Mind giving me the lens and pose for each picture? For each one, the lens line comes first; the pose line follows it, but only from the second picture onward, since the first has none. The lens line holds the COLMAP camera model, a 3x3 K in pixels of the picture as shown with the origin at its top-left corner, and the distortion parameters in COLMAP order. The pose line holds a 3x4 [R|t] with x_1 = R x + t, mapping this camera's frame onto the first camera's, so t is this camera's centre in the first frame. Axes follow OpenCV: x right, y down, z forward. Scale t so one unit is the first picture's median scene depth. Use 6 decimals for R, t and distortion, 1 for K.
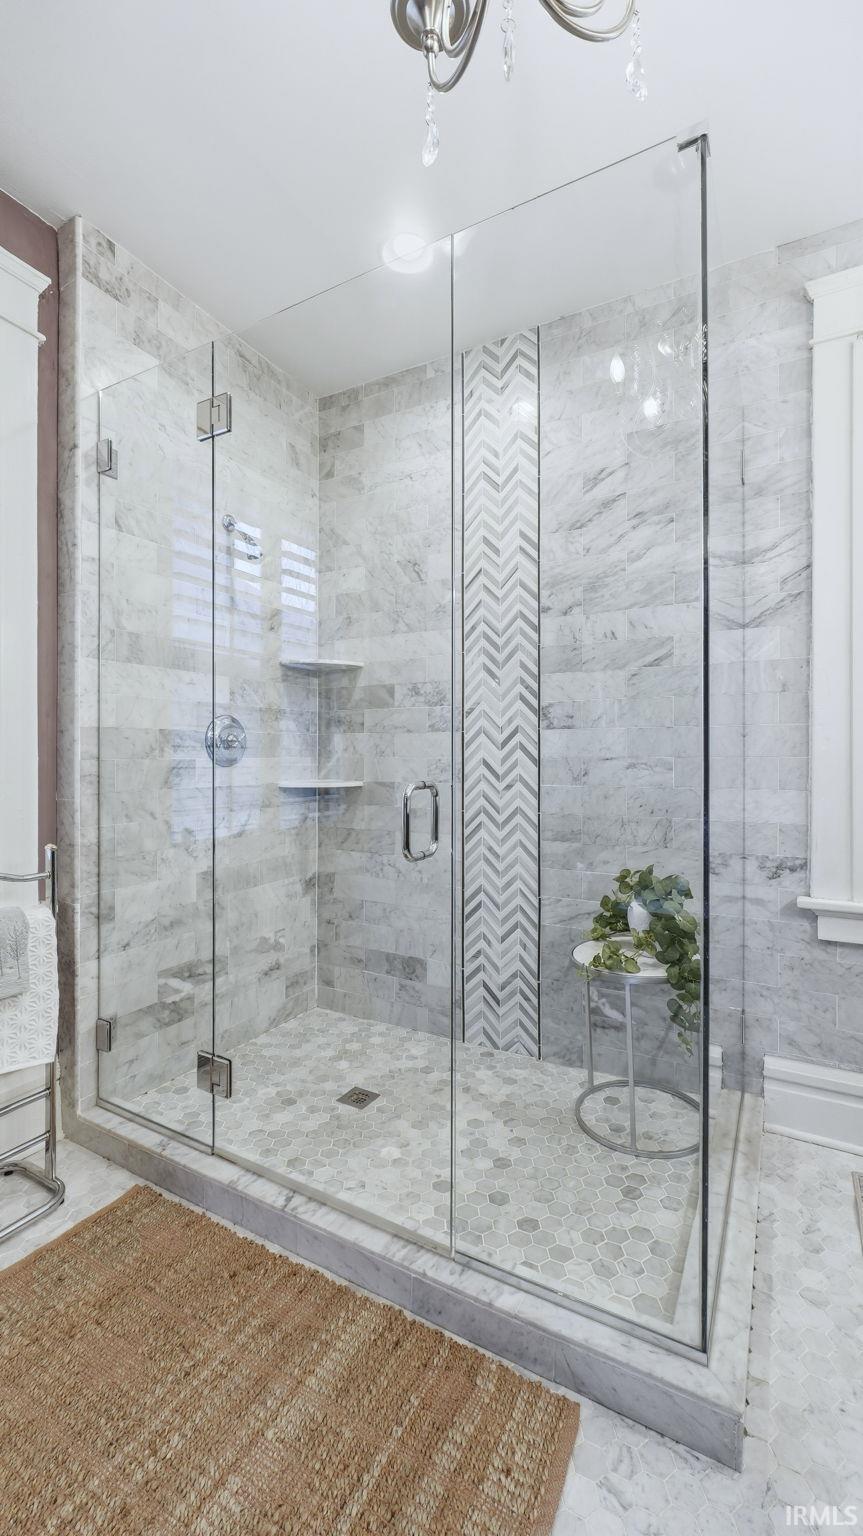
lens RADIAL K [[645.8, 0, 434.8], [0, 645.8, 757.9], [0, 0, 1]] dist [-0.005739, 0.000174]
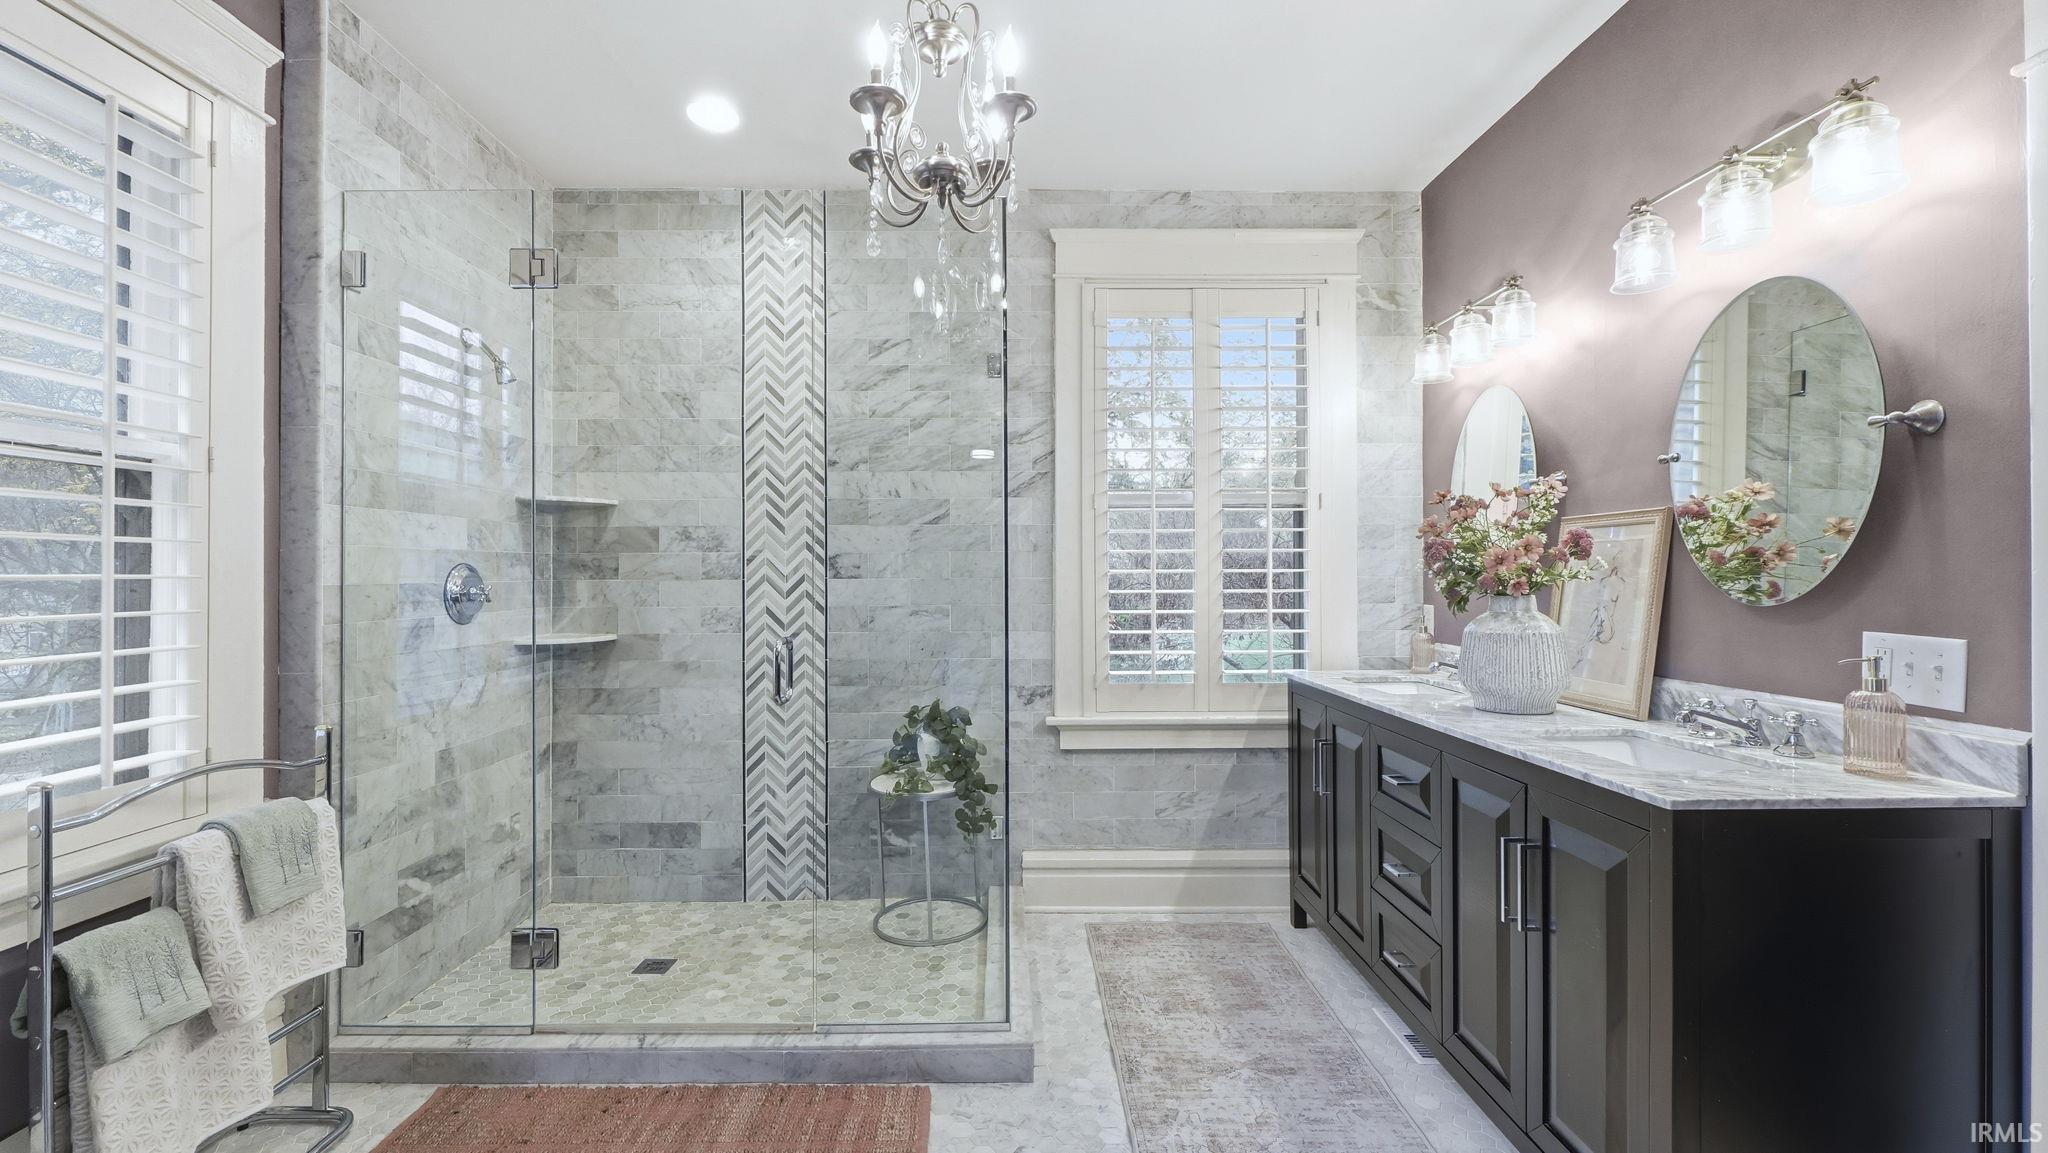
lens RADIAL K [[861.0, 0, 1020.6], [0, 861.0, 577.6], [0, 0, 1]] dist [-0.005739, 0.000174]
pose [[0.867931, -0.004477, 0.496664, -0.287841], [0.006270, 0.999978, -0.001943, -0.047533], [-0.496645, 0.004800, 0.867941, -0.396843]]
